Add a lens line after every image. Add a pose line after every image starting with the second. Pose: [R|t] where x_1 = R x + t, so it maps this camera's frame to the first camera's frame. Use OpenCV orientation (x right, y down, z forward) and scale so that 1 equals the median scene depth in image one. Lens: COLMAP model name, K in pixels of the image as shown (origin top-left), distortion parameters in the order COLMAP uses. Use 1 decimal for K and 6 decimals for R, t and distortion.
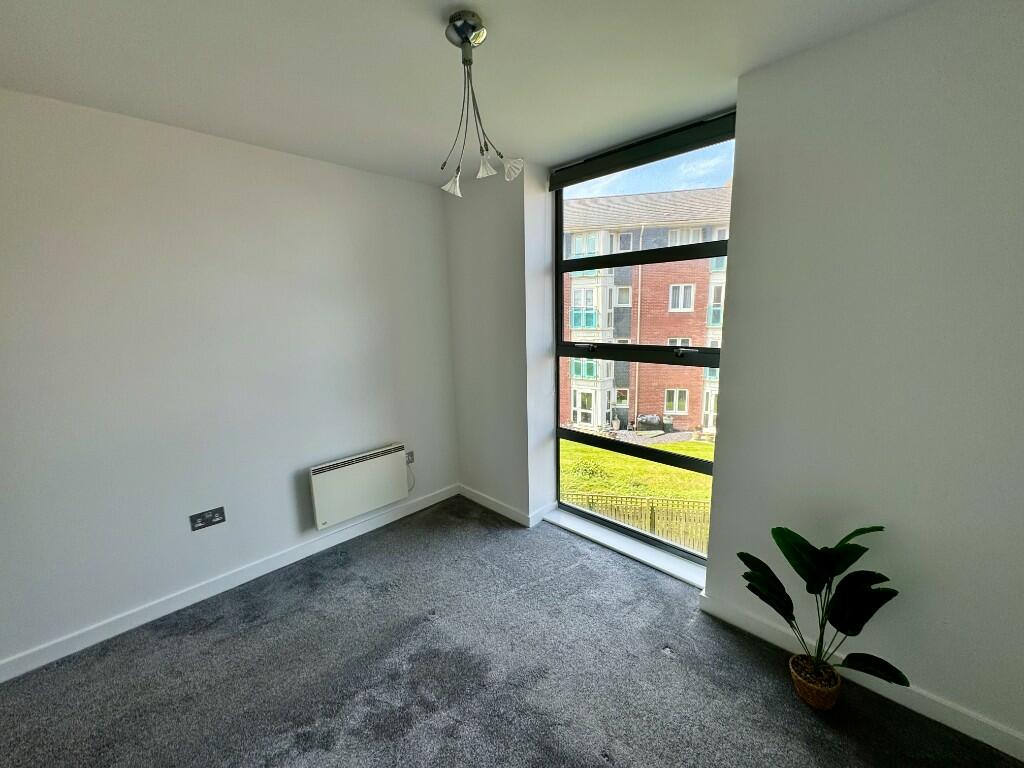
lens RADIAL K [[409.2, 0, 518.0], [0, 409.2, 388.5], [0, 0, 1]] dist [0.002499, -0.000079]
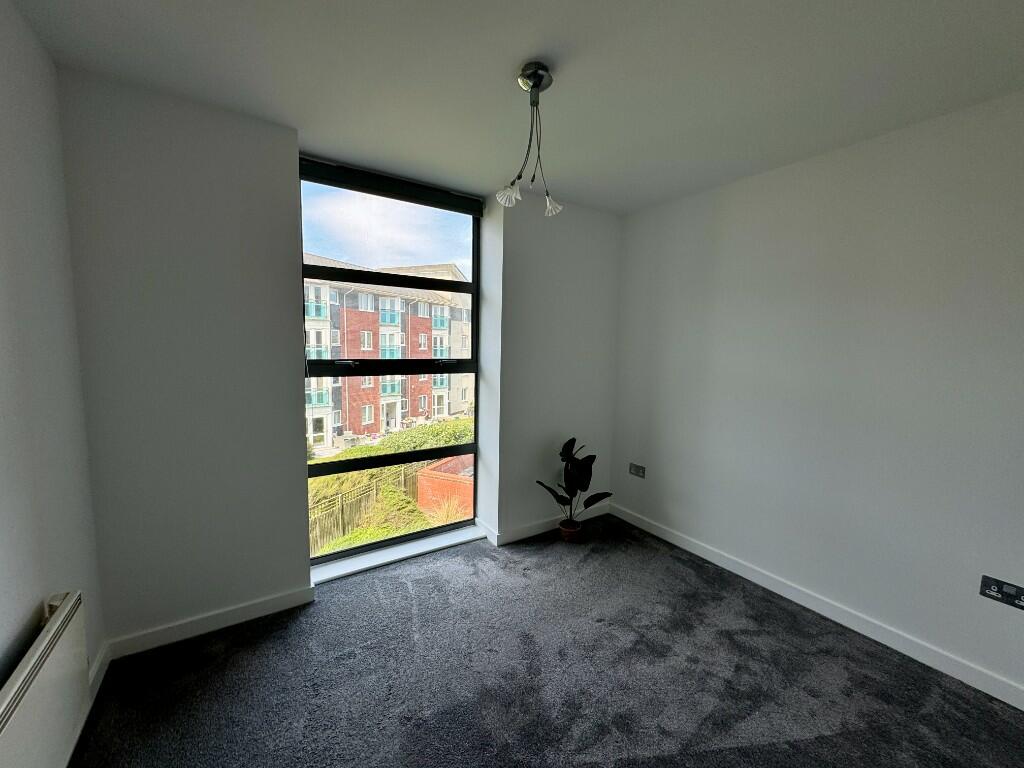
lens RADIAL K [[409.2, 0, 512.9], [0, 409.2, 383.6], [0, 0, 1]] dist [0.002499, -0.000079]
pose [[0.206921, -0.069867, 0.975860, -0.636958], [0.155141, 0.987170, 0.037781, -0.033464], [-0.965979, 0.143578, 0.215105, 0.432412]]
